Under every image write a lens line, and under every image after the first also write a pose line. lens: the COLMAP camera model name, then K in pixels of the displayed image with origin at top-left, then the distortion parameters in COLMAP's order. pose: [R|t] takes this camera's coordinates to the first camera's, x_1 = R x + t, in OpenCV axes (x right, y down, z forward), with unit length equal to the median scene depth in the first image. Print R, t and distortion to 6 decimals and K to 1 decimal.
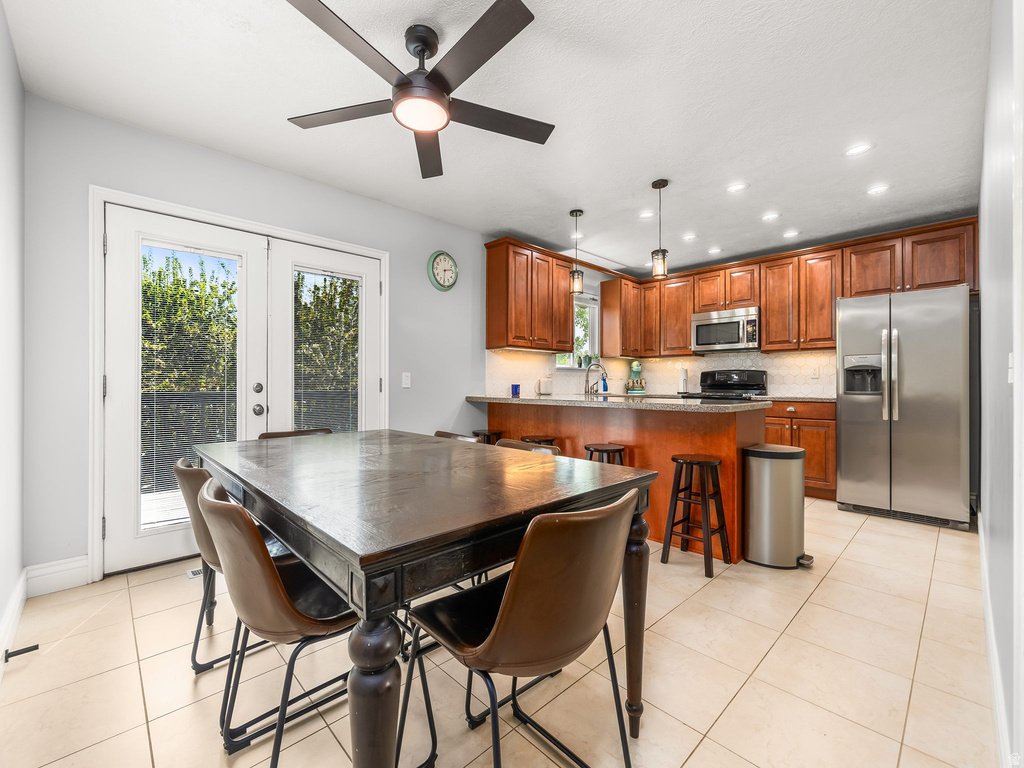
lens RADIAL K [[435.2, 0, 499.3], [0, 435.2, 380.7], [0, 0, 1]] dist [0.000643, -0.001340]
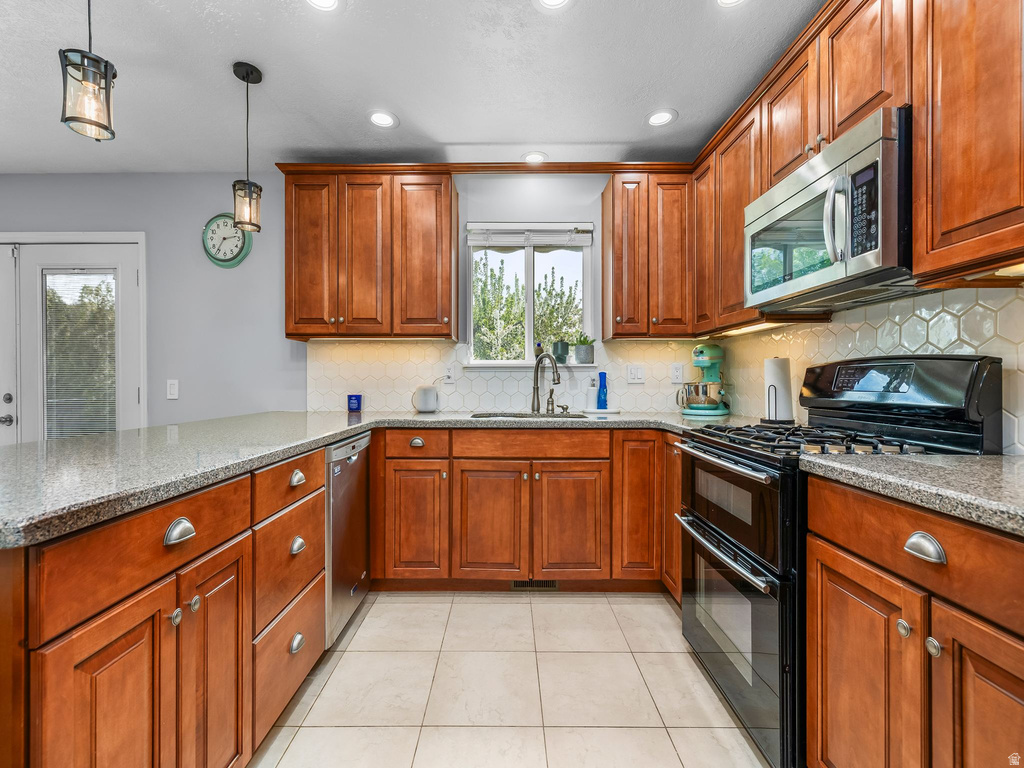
lens RADIAL K [[435.2, 0, 510.0], [0, 435.2, 390.0], [0, 0, 1]] dist [0.000643, -0.001340]
pose [[0.729414, 0.011980, -0.683967, 0.666053], [0.005347, 0.999716, 0.023212, -0.012370], [0.684051, -0.020588, 0.729143, 0.724846]]
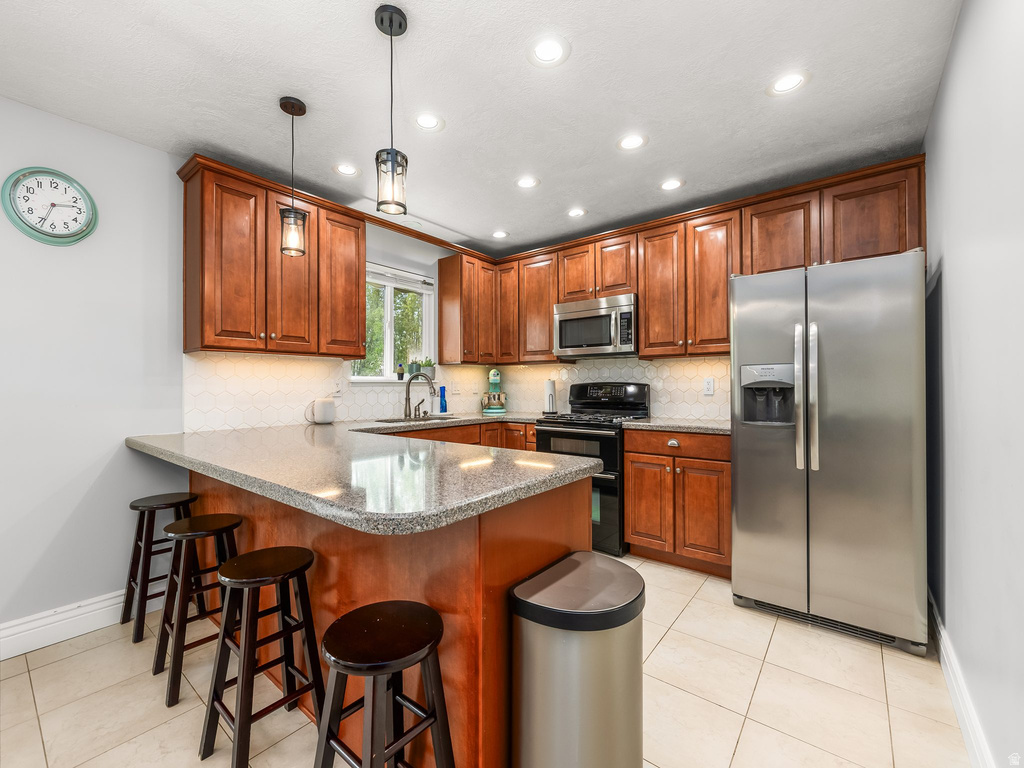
lens RADIAL K [[435.2, 0, 503.8], [0, 435.2, 383.6], [0, 0, 1]] dist [0.000643, -0.001340]
pose [[0.990090, -0.007055, 0.140258, 0.313849], [0.006843, 0.999975, 0.001991, -0.030091], [-0.140268, -0.001012, 0.990113, 0.365347]]
